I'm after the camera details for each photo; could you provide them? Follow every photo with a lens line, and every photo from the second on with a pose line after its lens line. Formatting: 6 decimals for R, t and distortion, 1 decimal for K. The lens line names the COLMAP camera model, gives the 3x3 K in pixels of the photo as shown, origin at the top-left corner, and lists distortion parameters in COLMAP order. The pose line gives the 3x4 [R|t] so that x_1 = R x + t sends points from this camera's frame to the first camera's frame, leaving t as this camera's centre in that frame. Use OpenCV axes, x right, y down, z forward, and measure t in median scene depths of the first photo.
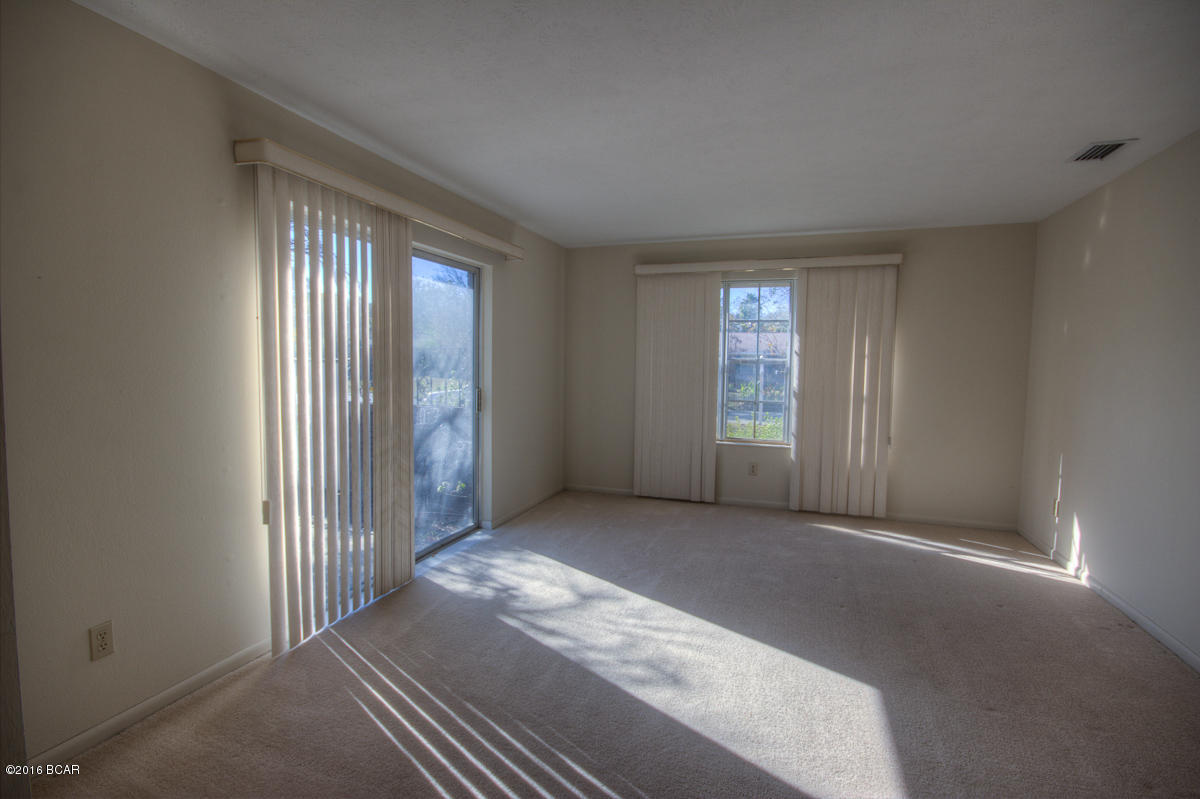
lens RADIAL K [[556.4, 0, 606.8], [0, 556.4, 396.0], [0, 0, 1]] dist [0.003085, -0.004826]
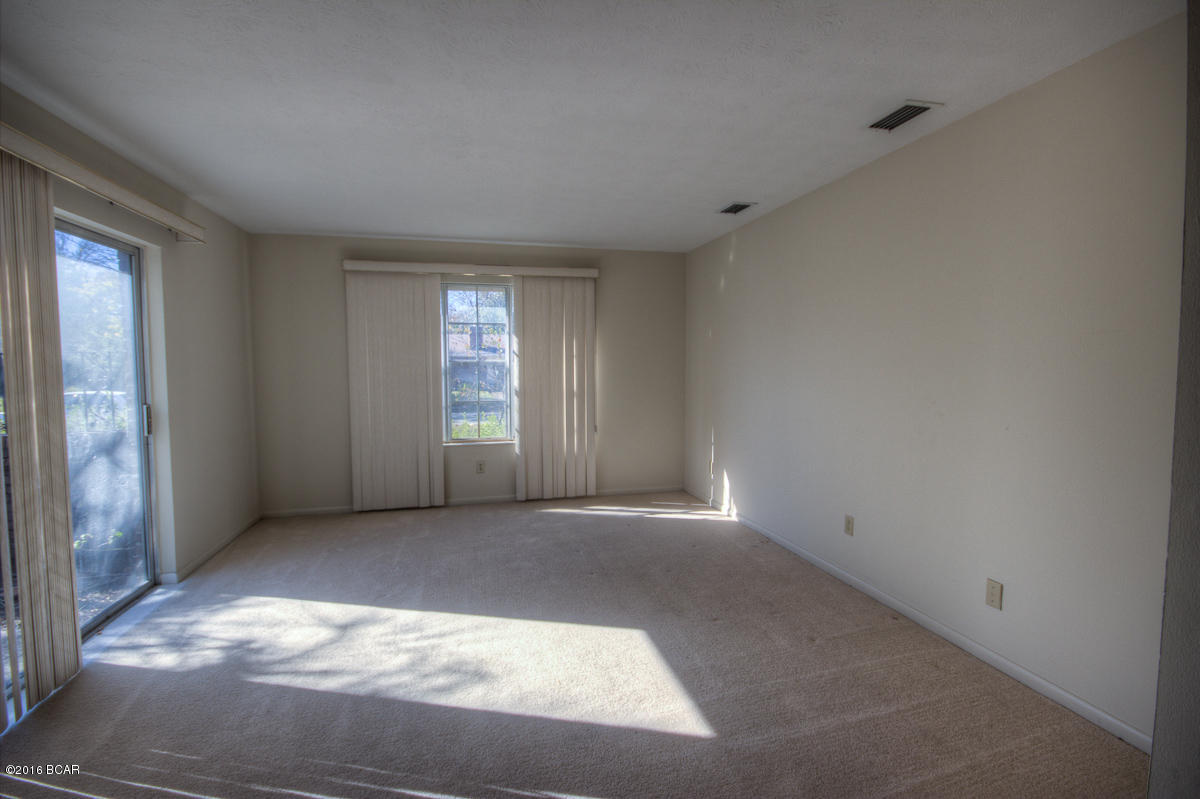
lens RADIAL K [[557.9, 0, 603.3], [0, 557.9, 395.9], [0, 0, 1]] dist [-0.000869, -0.000017]
pose [[0.837154, -0.050735, 0.544610, -0.120709], [0.052198, 0.998555, 0.012788, -0.002112], [-0.544471, 0.017722, 0.838592, 0.007984]]
